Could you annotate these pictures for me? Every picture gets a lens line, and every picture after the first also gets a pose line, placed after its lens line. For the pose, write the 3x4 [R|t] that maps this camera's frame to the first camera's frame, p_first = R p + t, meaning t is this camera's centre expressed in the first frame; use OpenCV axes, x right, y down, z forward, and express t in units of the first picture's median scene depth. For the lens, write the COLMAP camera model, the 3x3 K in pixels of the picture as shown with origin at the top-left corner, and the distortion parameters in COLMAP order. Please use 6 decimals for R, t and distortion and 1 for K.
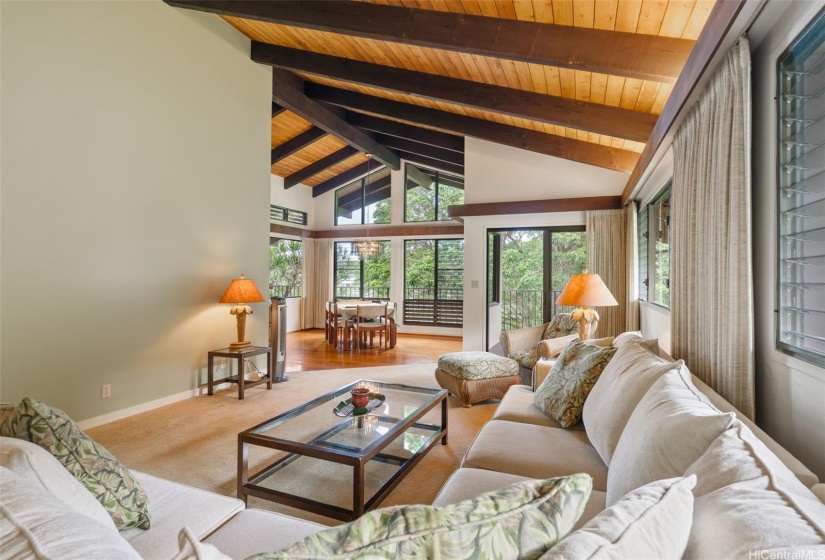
lens RADIAL K [[410.6, 0, 412.4], [0, 410.6, 277.6], [0, 0, 1]] dist [-0.000661, -0.000005]
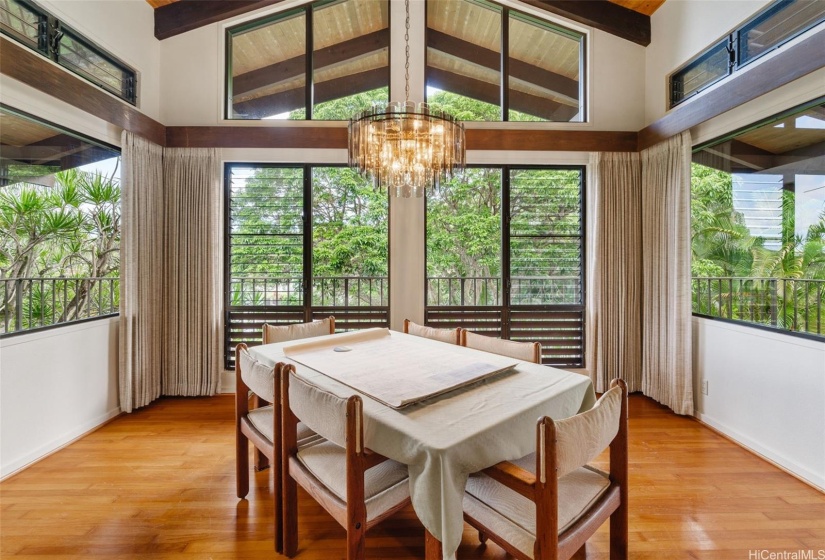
lens RADIAL K [[367.8, 0, 413.2], [0, 367.8, 263.8], [0, 0, 1]] dist [-0.003938, -0.000651]
pose [[0.917733, -0.005832, 0.397155, -0.164799], [0.004203, 0.999979, 0.004973, 0.006558], [-0.397176, -0.002895, 0.917738, 0.614342]]
